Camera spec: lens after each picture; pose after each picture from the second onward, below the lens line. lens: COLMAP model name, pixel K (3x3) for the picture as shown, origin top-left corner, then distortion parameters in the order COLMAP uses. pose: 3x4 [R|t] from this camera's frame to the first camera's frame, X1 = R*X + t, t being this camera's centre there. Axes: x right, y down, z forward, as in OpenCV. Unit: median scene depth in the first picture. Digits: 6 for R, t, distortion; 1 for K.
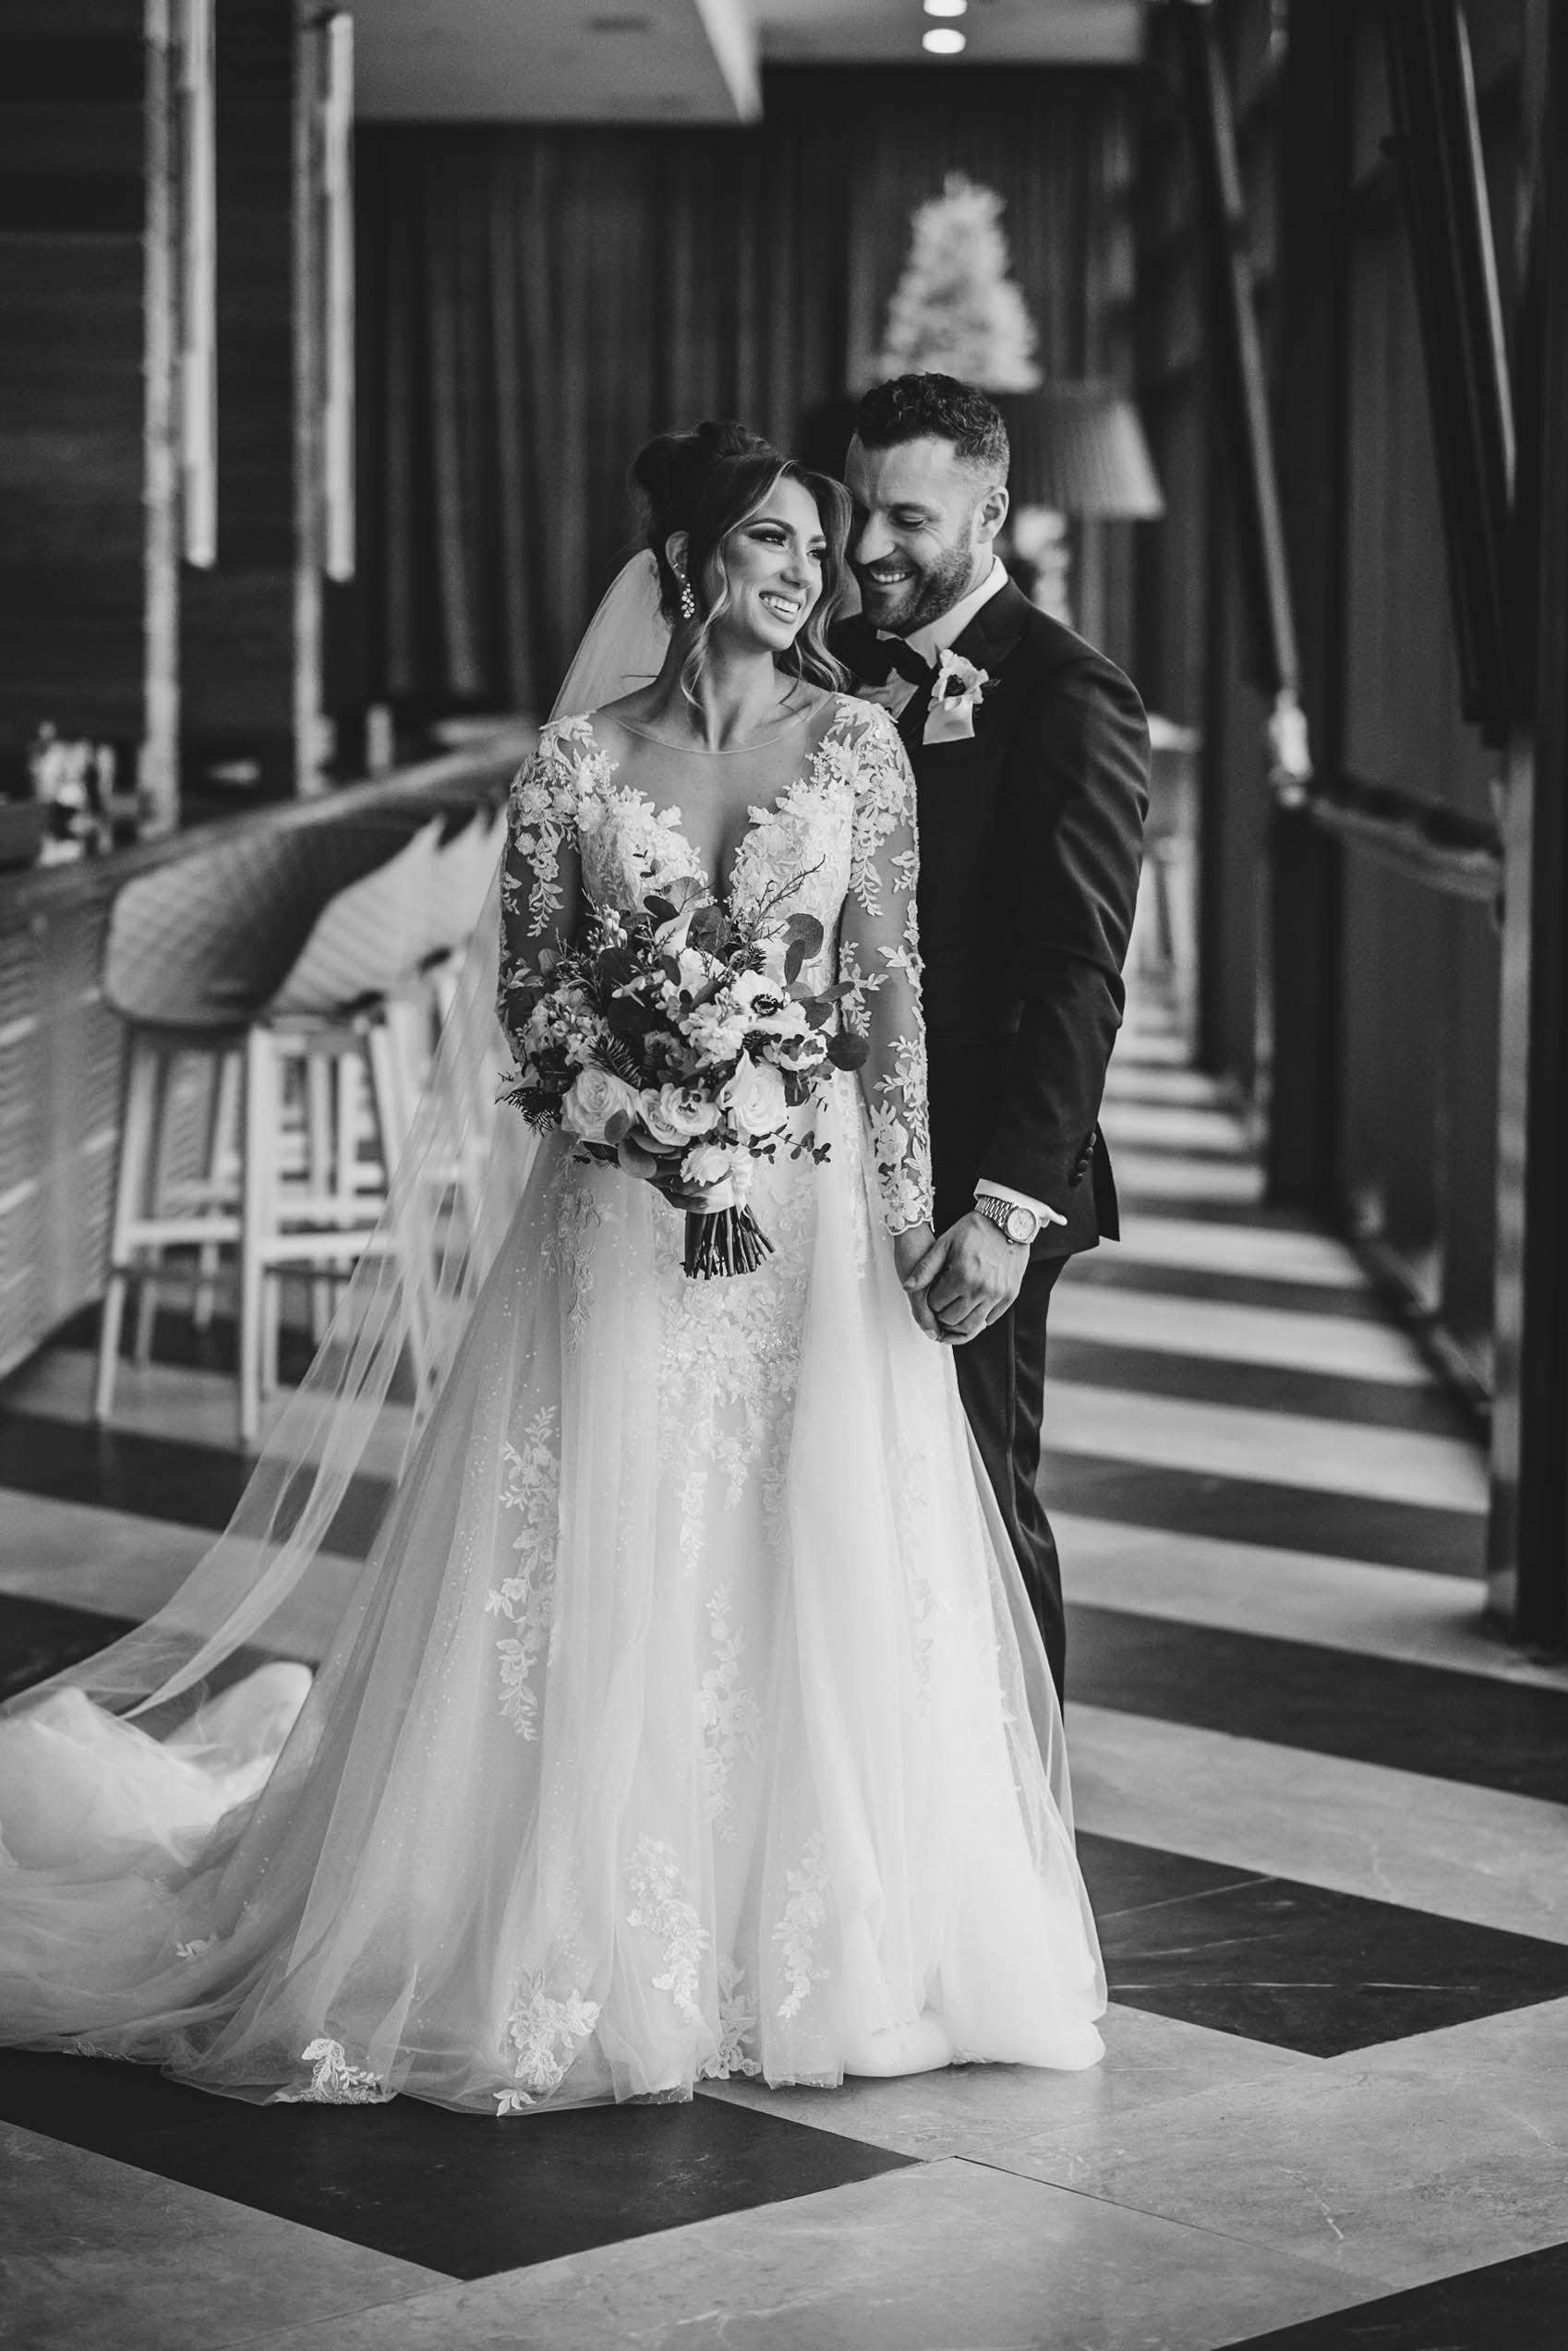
lens RADIAL K [[5992.3, 0, 790.9], [0, 5992.3, 1166.3], [0, 0, 1]] dist [0.035311, 0.000000]
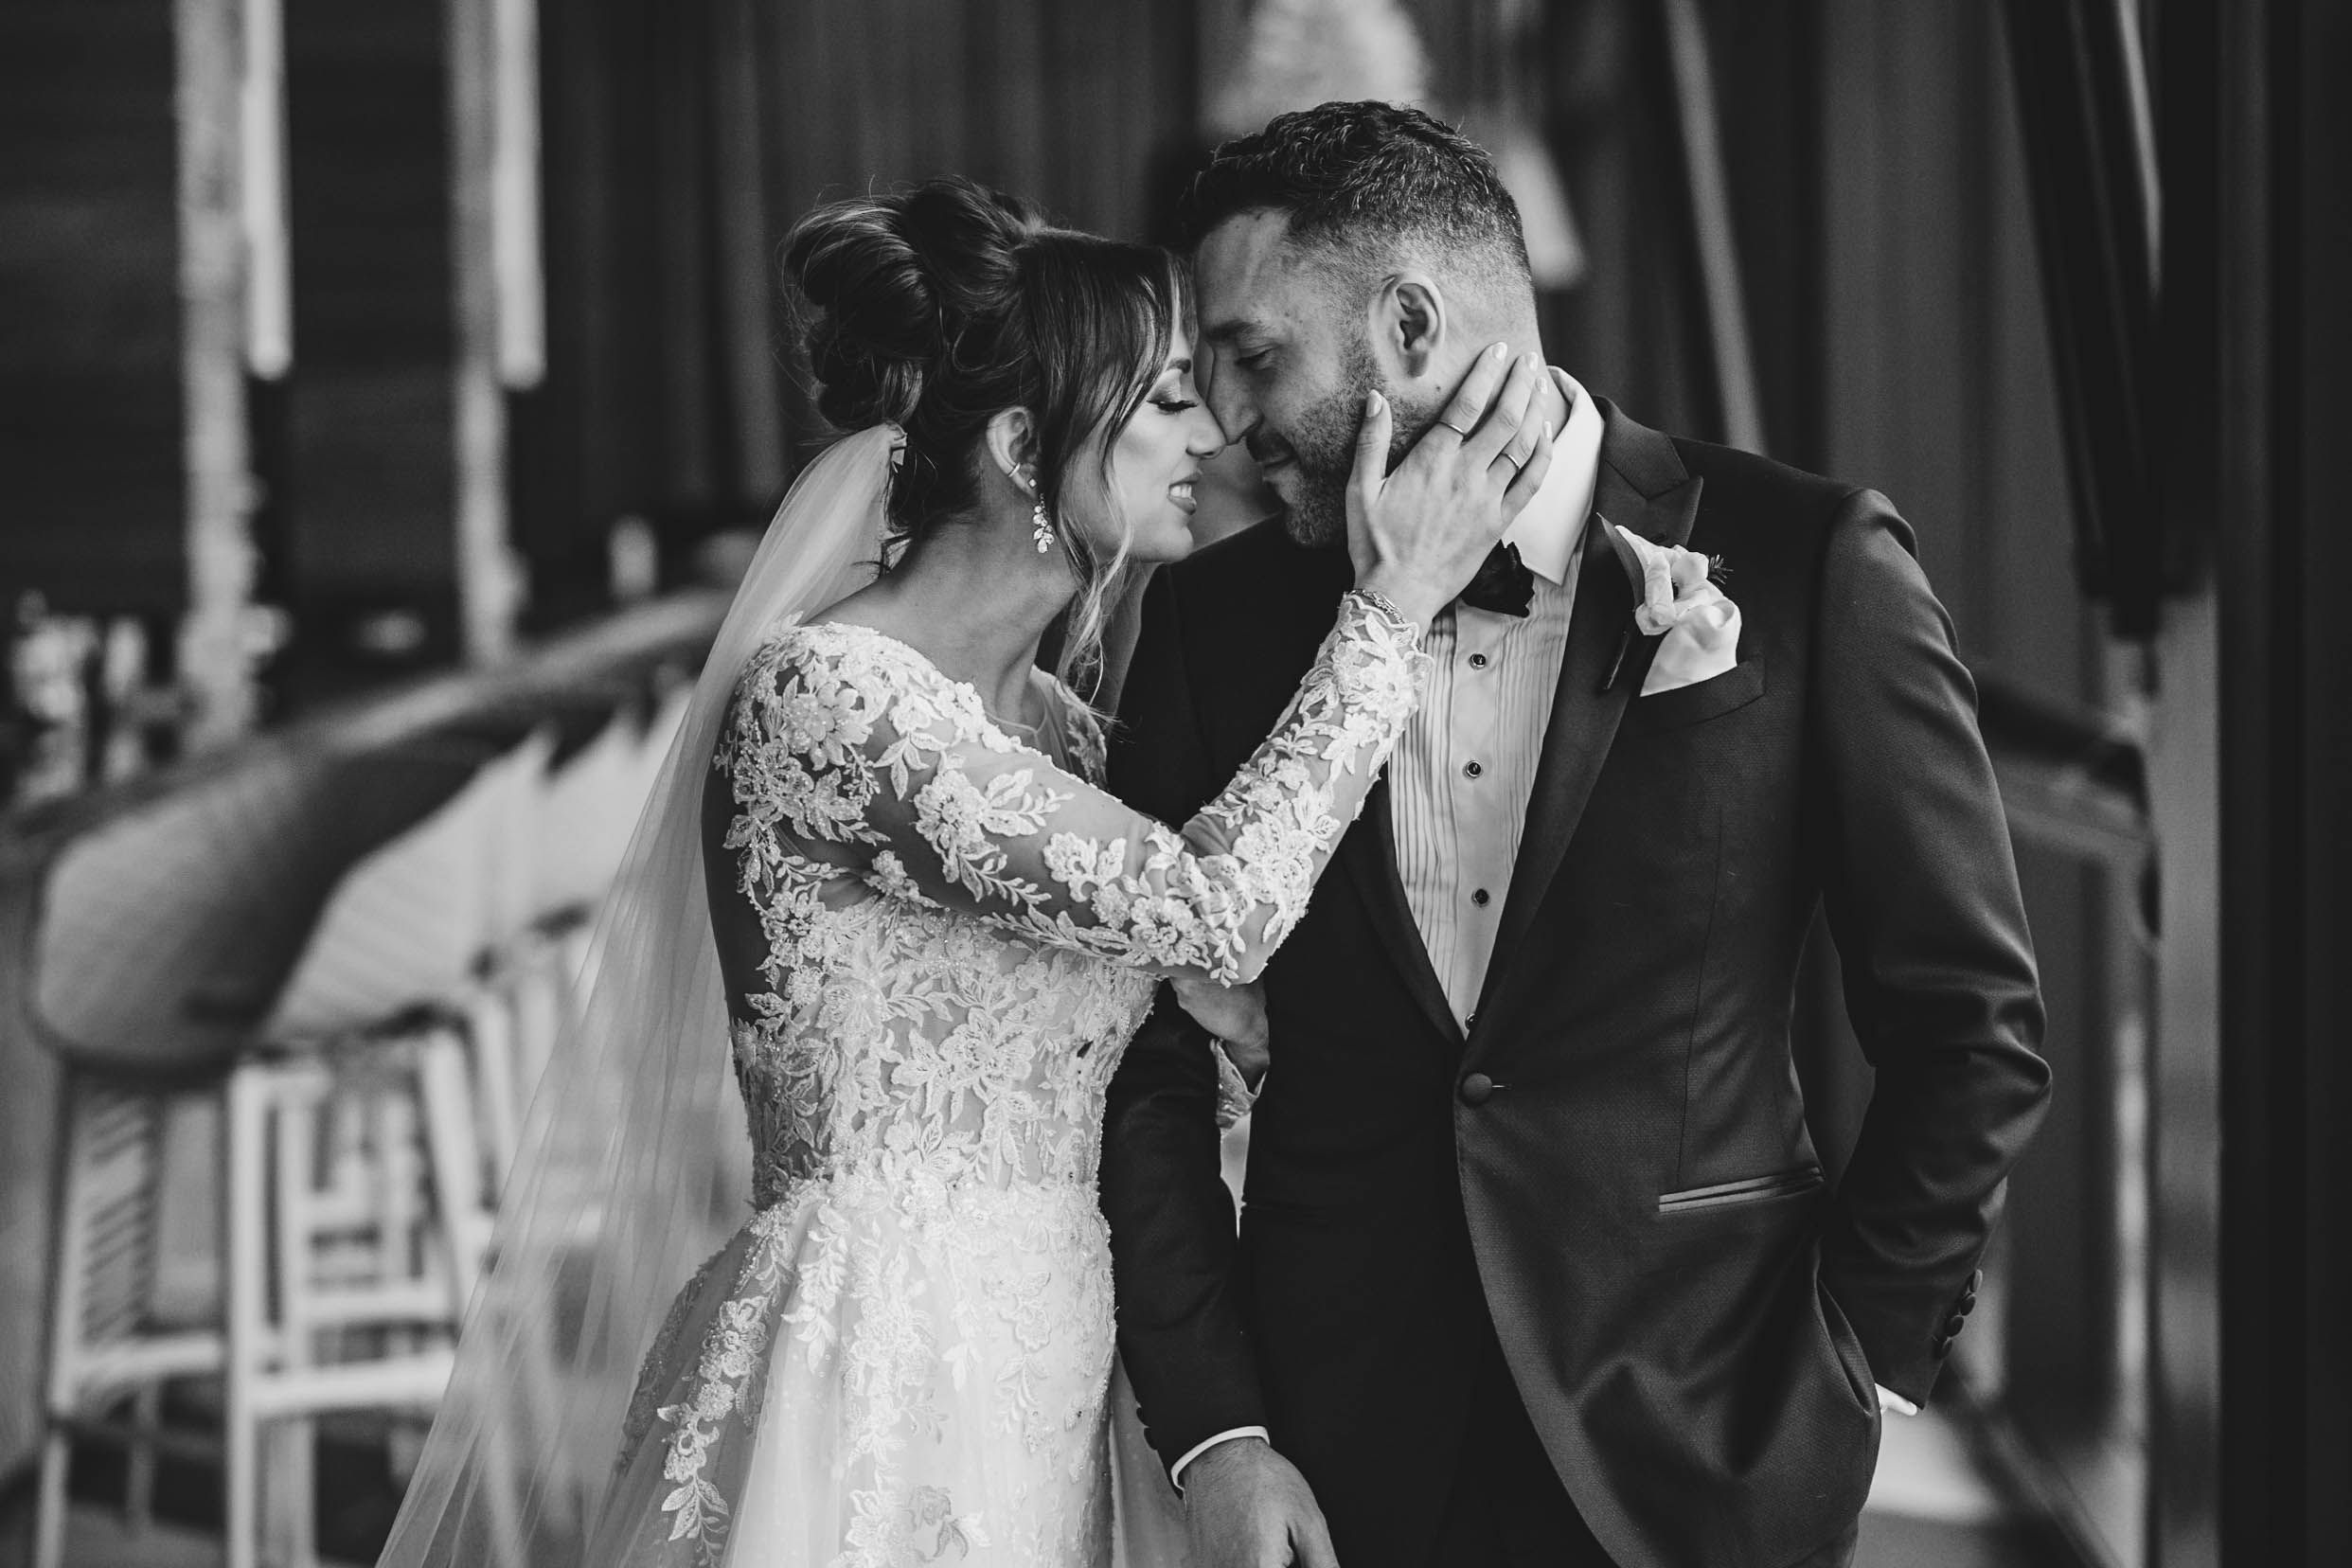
lens RADIAL K [[5994.8, 0, 1177.3], [0, 5994.8, 786.9], [0, 0, 1]] dist [0.035311, 0.000000]
pose [[0.999564, -0.027908, -0.009661, 0.019256], [0.027665, 0.999319, -0.024412, -0.029043], [0.010335, 0.024134, 0.999655, 0.272540]]
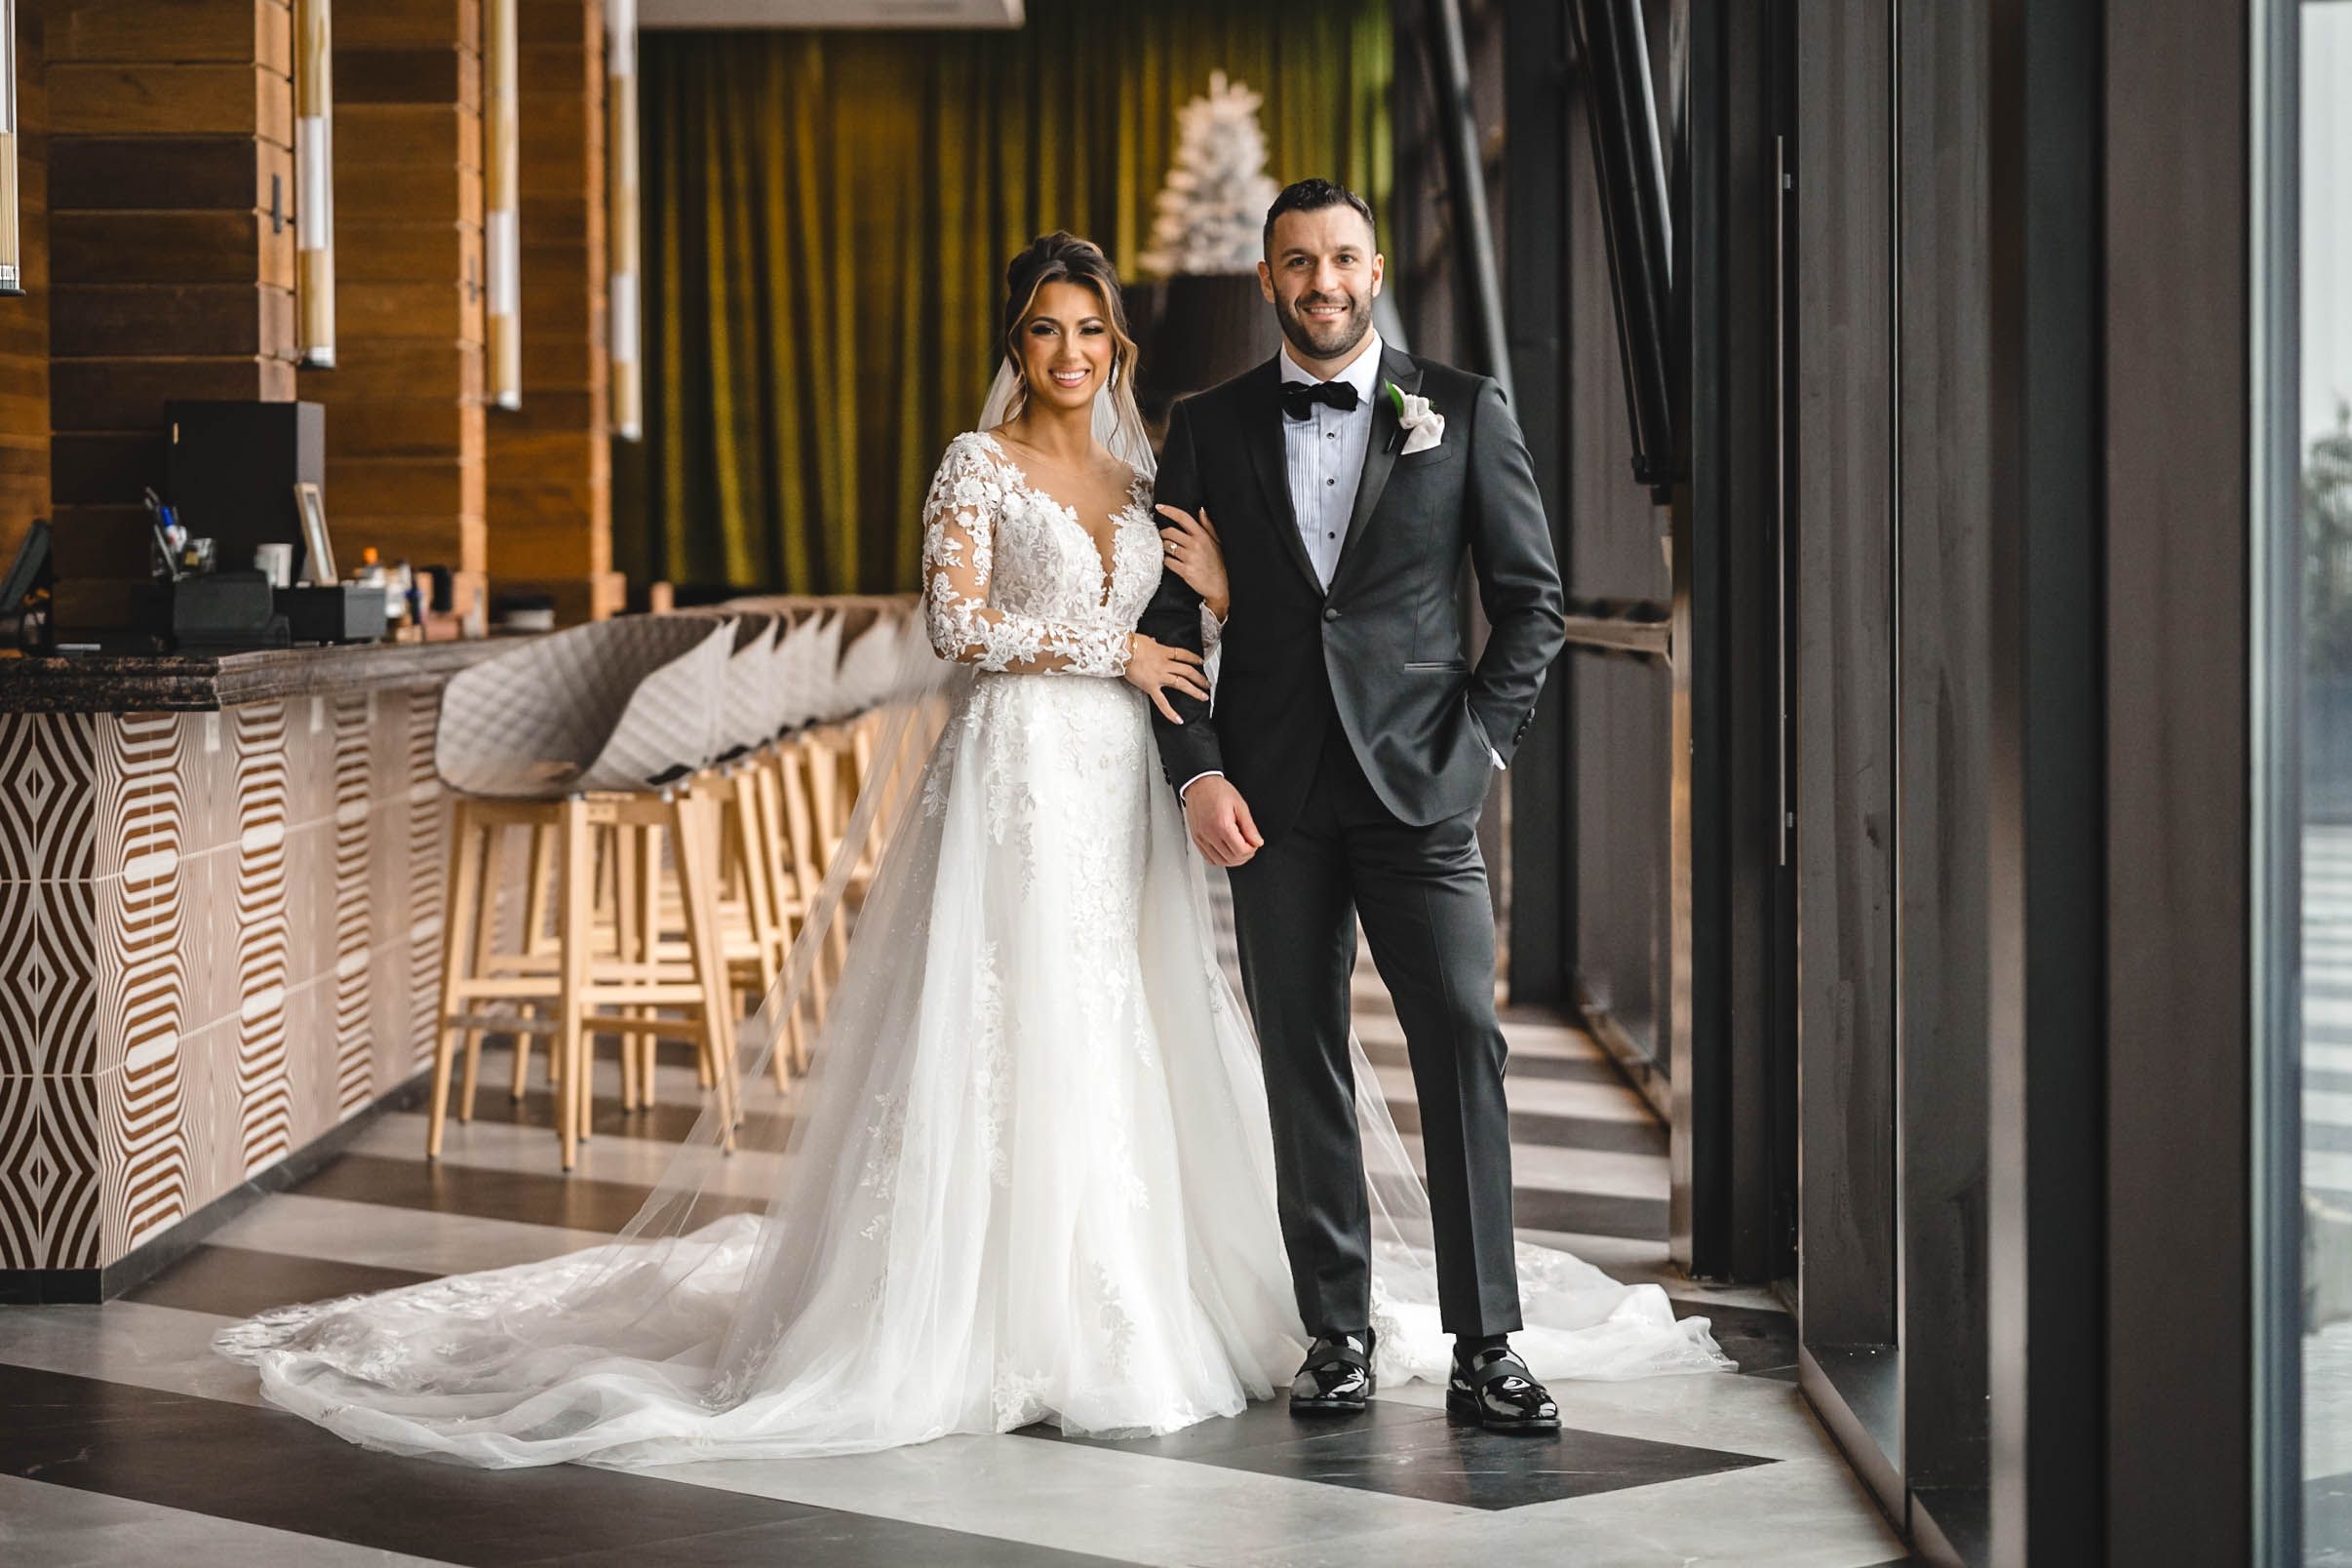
lens RADIAL K [[5994.8, 0, 1165.4], [0, 5994.8, 787.8], [0, 0, 1]] dist [0.035311, 0.000000]
pose [[0.999786, -0.012522, 0.016438, 0.001589], [0.013284, 0.998803, -0.047071, 0.023835], [-0.015829, 0.047279, 0.998756, -0.091686]]
